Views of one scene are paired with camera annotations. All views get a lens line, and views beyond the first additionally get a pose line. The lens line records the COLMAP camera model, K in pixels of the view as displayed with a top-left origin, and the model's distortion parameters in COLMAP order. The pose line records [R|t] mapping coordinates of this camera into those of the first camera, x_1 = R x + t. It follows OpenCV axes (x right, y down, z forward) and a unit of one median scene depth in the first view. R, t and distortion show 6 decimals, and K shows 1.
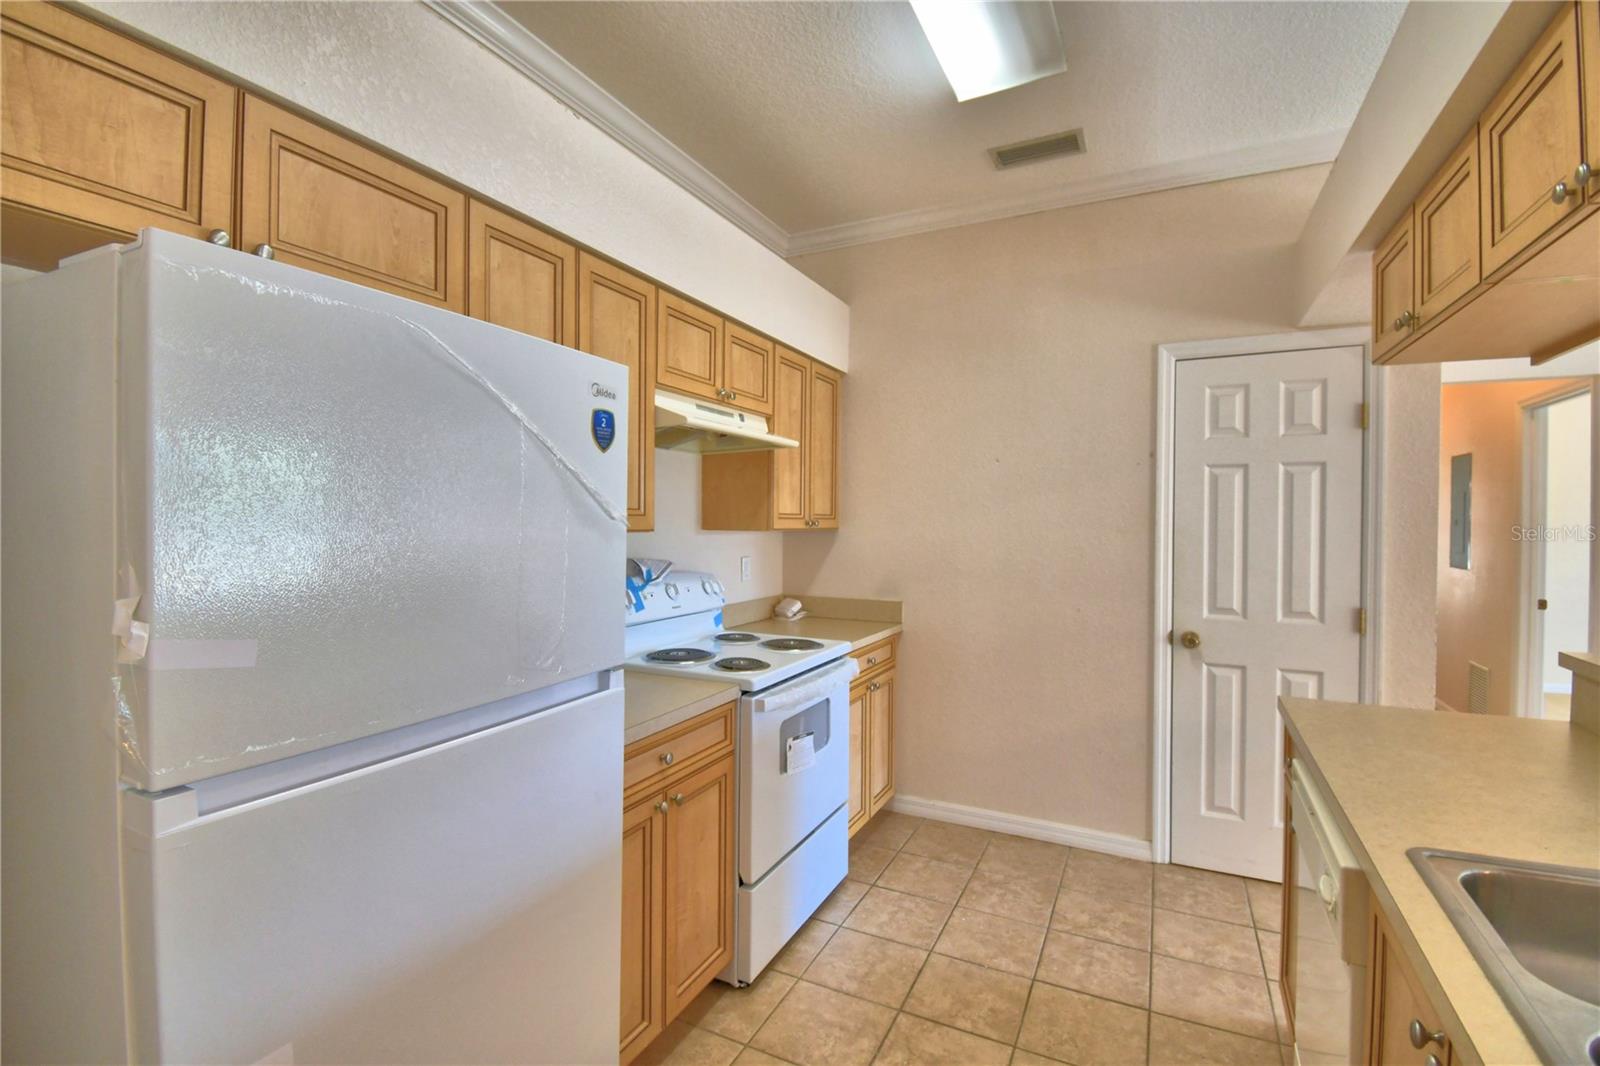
lens RADIAL K [[721.3, 0, 788.0], [0, 721.3, 532.4], [0, 0, 1]] dist [0.018255, -0.023348]
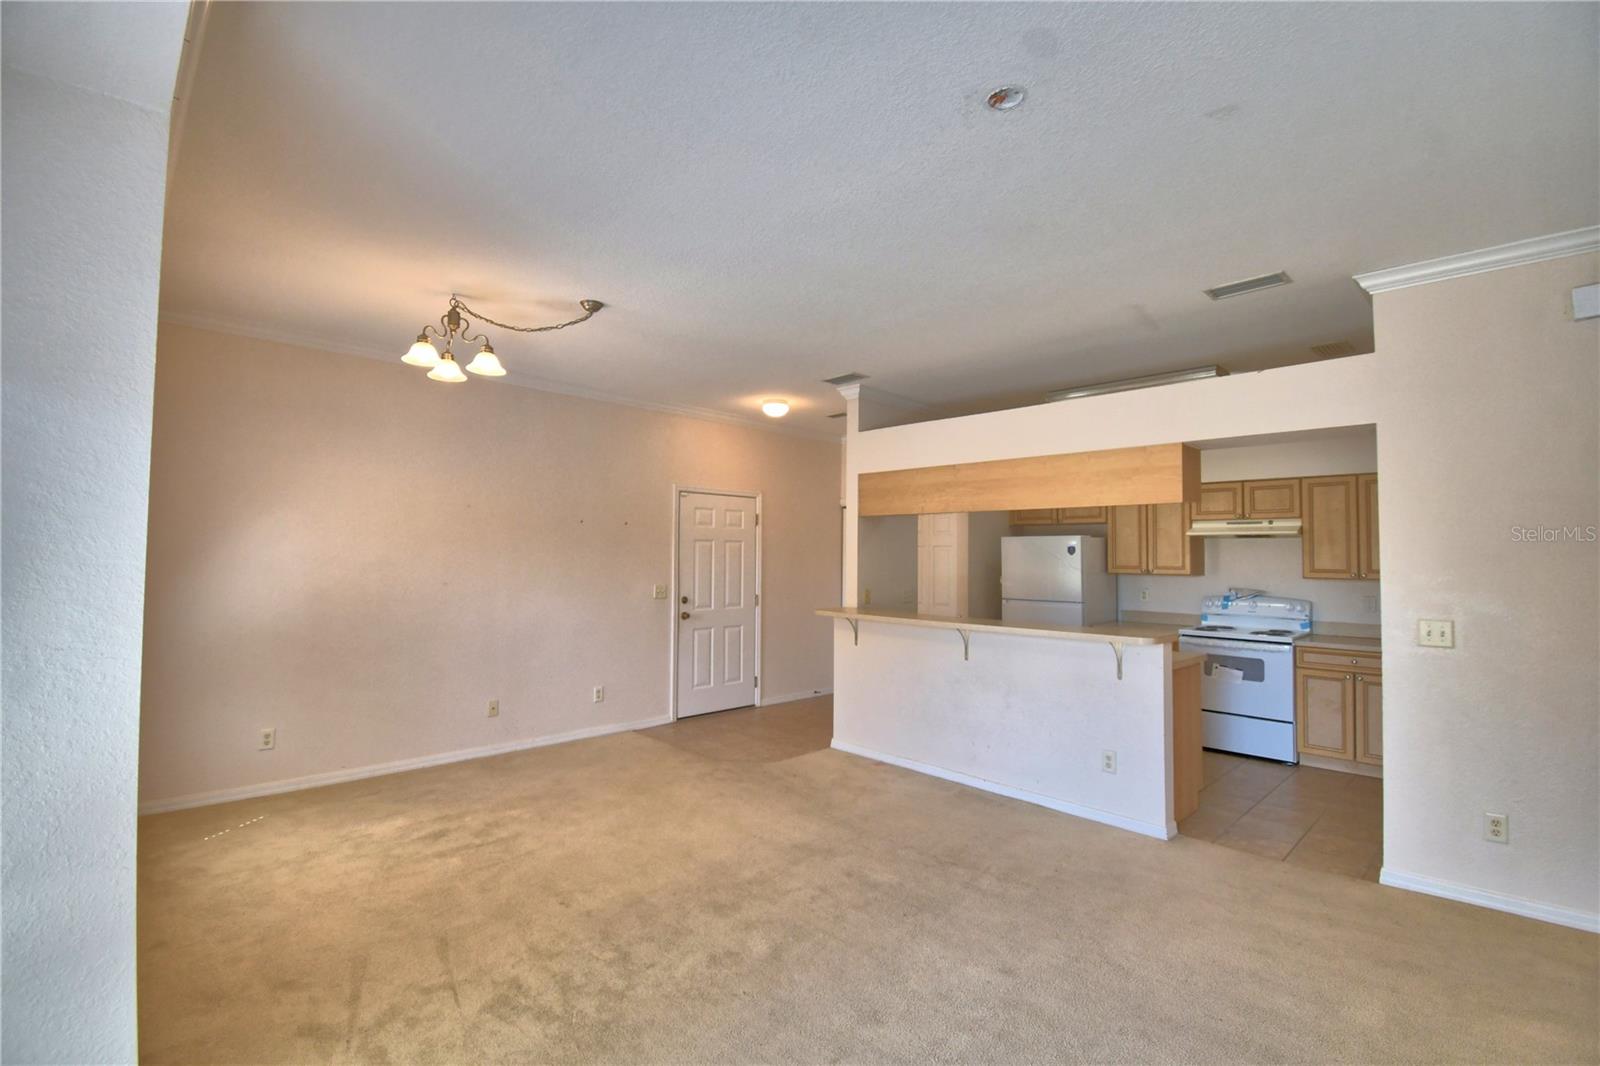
lens RADIAL K [[721.3, 0, 788.0], [0, 721.3, 532.4], [0, 0, 1]] dist [0.018255, -0.023348]
pose [[-0.328129, -0.040148, -0.943779, 3.251847], [-0.025670, 0.999106, -0.033577, -0.035553], [0.944284, 0.013209, -0.328867, 0.531912]]
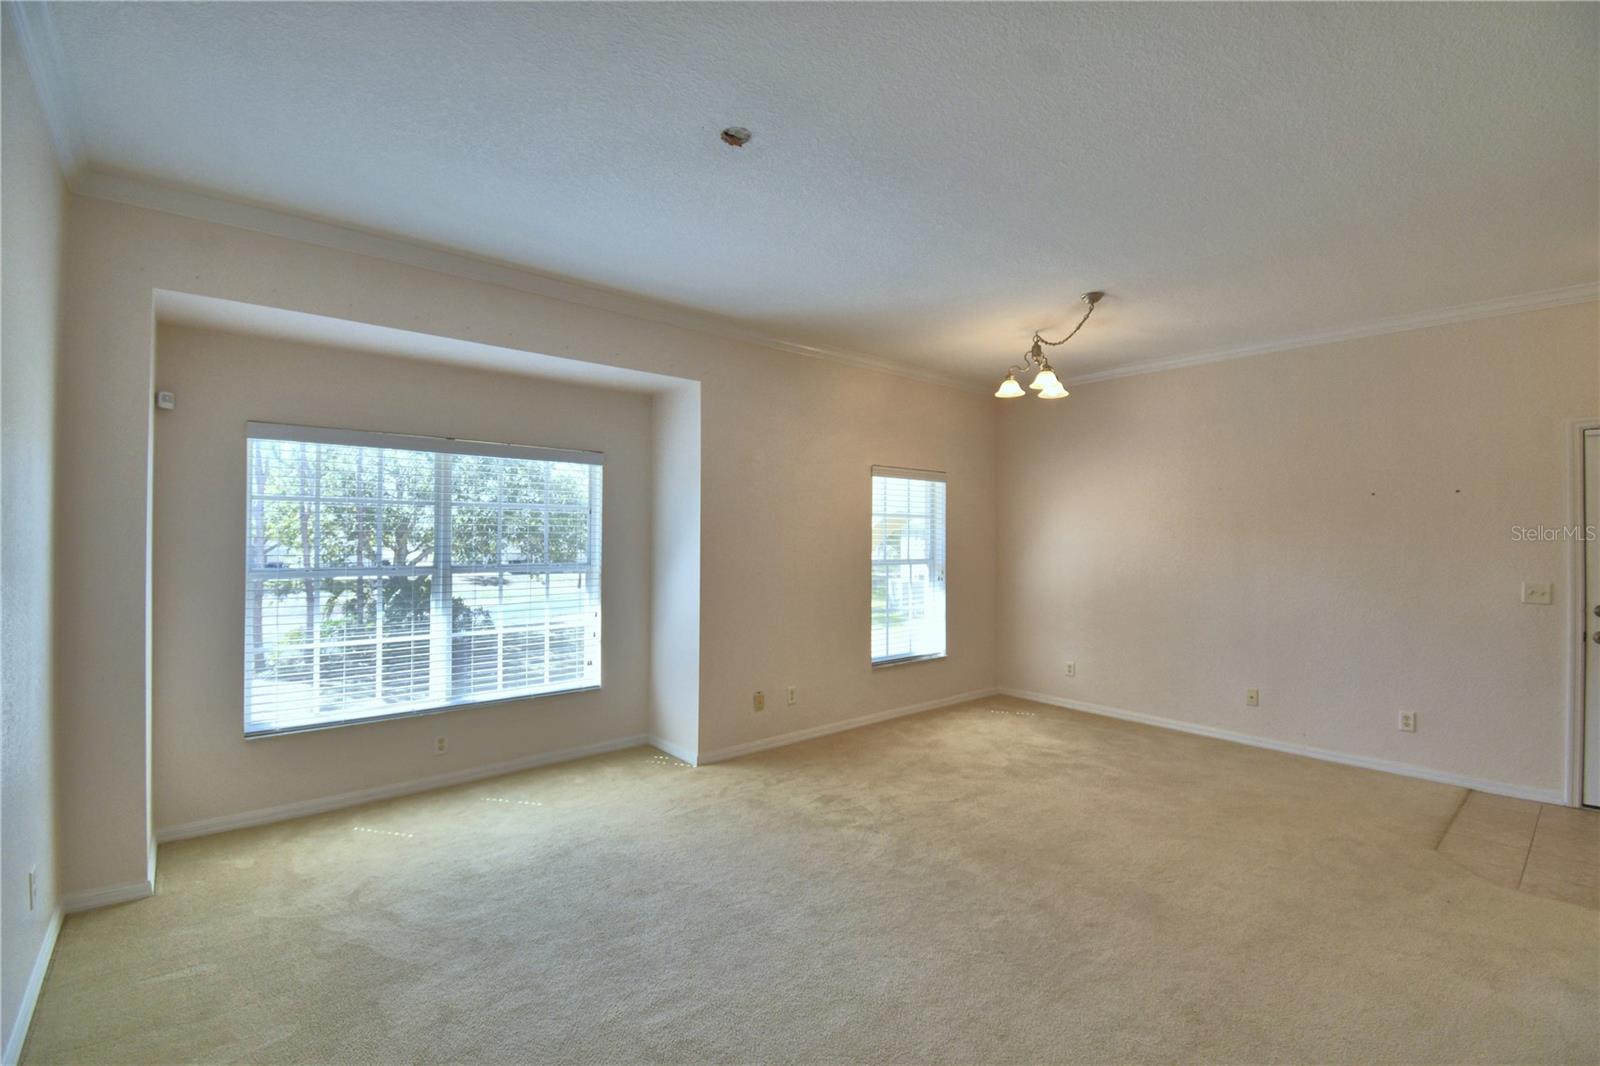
lens RADIAL K [[698.9, 0, 795.9], [0, 698.9, 530.9], [0, 0, 1]] dist [0.018100, -0.025426]
pose [[-0.921814, -0.006346, 0.387581, 1.572023], [-0.003463, 0.999961, 0.008135, -0.053924], [-0.387617, 0.006157, -0.921800, 1.565326]]
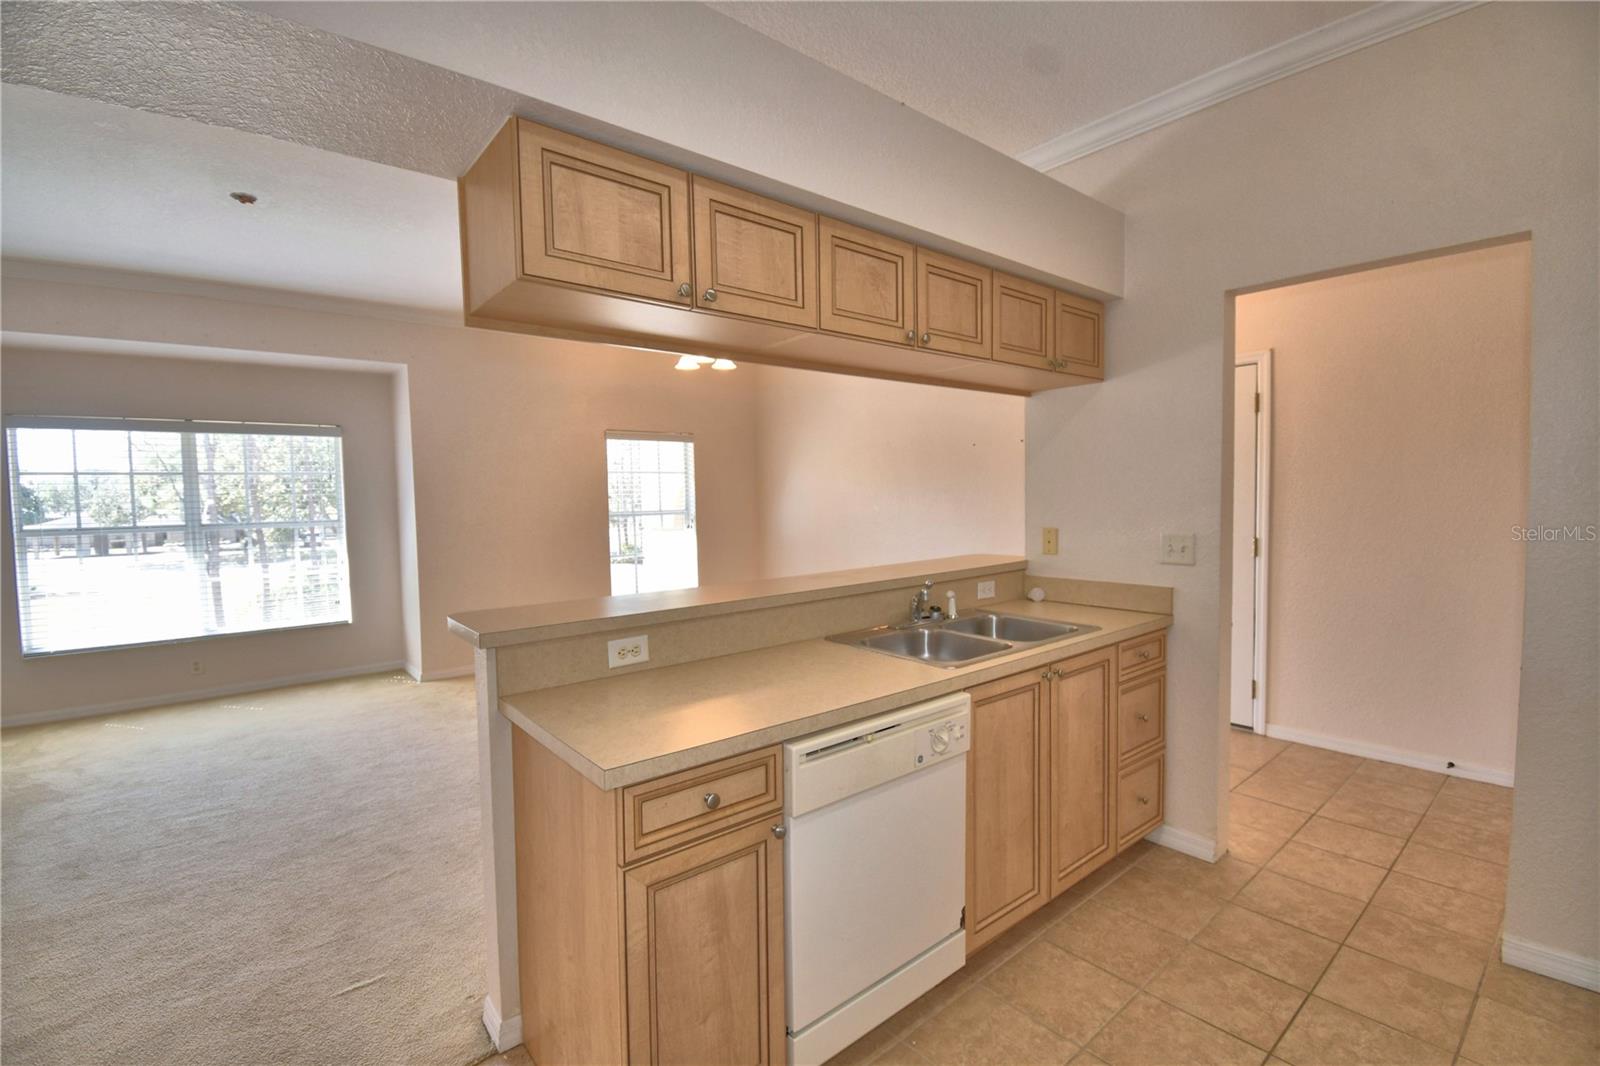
lens RADIAL K [[698.9, 0, 795.9], [0, 698.9, 530.9], [0, 0, 1]] dist [0.018100, -0.025426]
pose [[-0.917875, -0.004381, 0.396846, 0.282520], [0.024118, 0.997475, 0.066795, -0.022561], [-0.396137, 0.070881, -0.915451, 1.520718]]
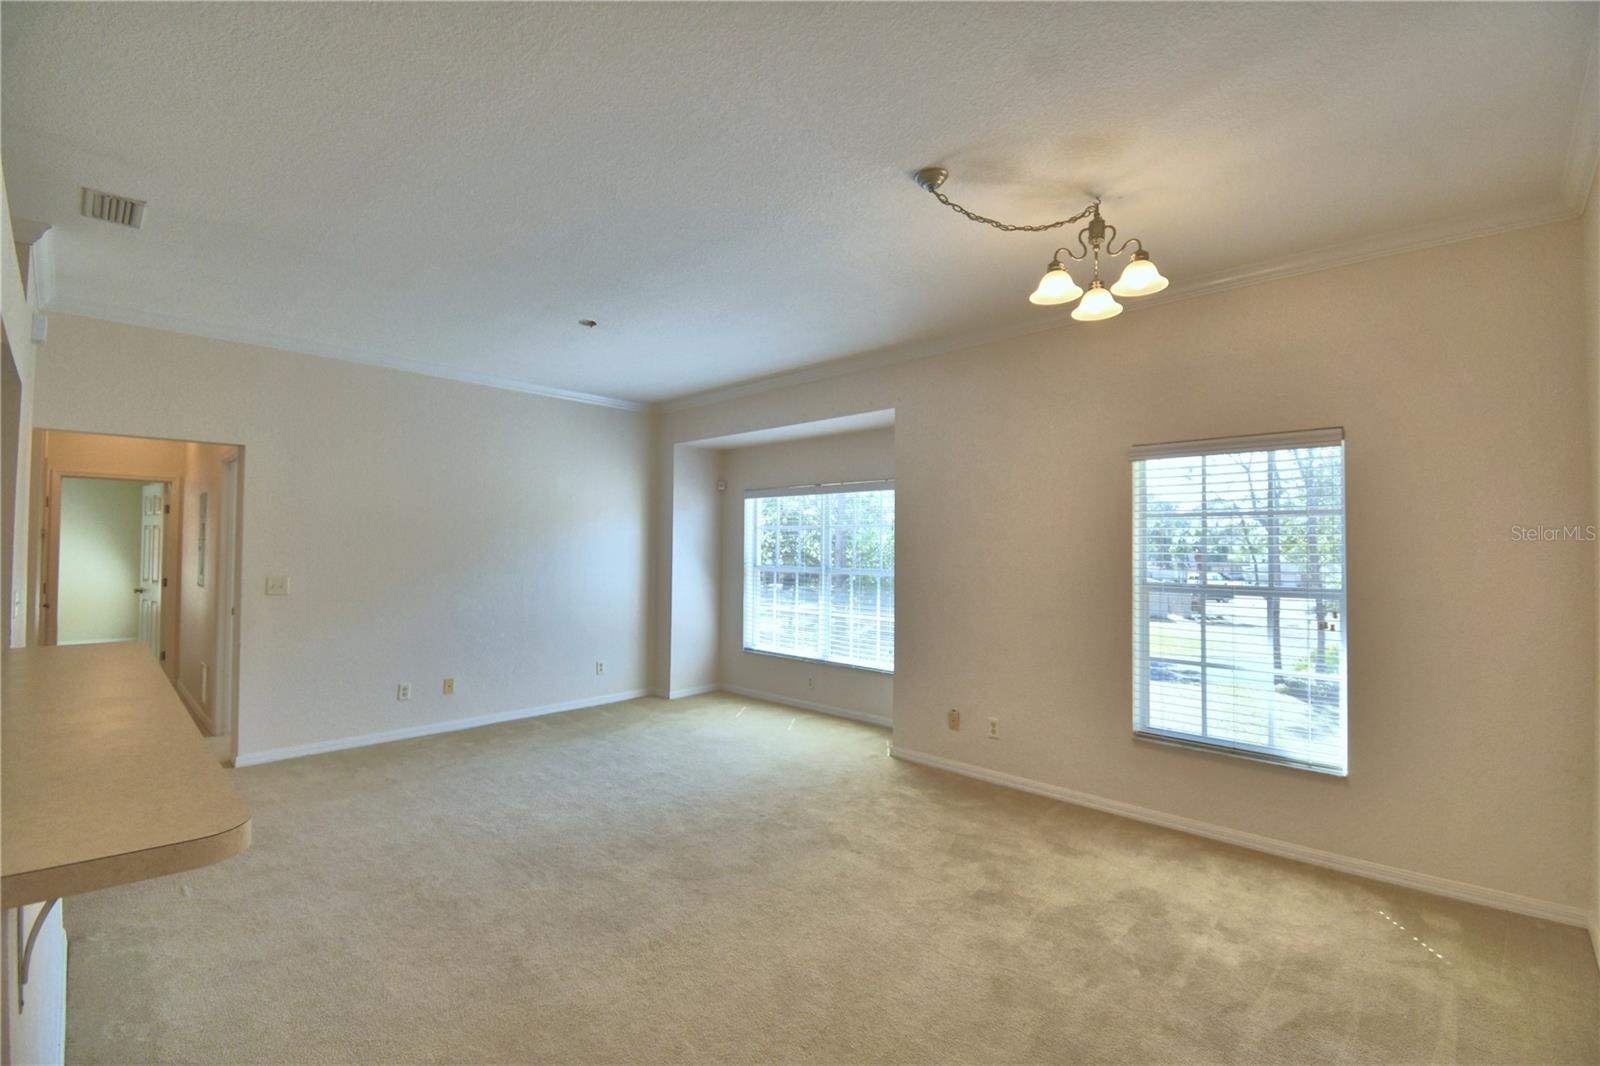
lens RADIAL K [[698.9, 0, 795.9], [0, 698.9, 530.9], [0, 0, 1]] dist [0.018100, -0.025426]
pose [[0.283856, 0.022918, 0.958593, 0.230003], [0.006574, 0.999644, -0.025846, -0.015395], [-0.958844, 0.013638, 0.283605, -0.773573]]
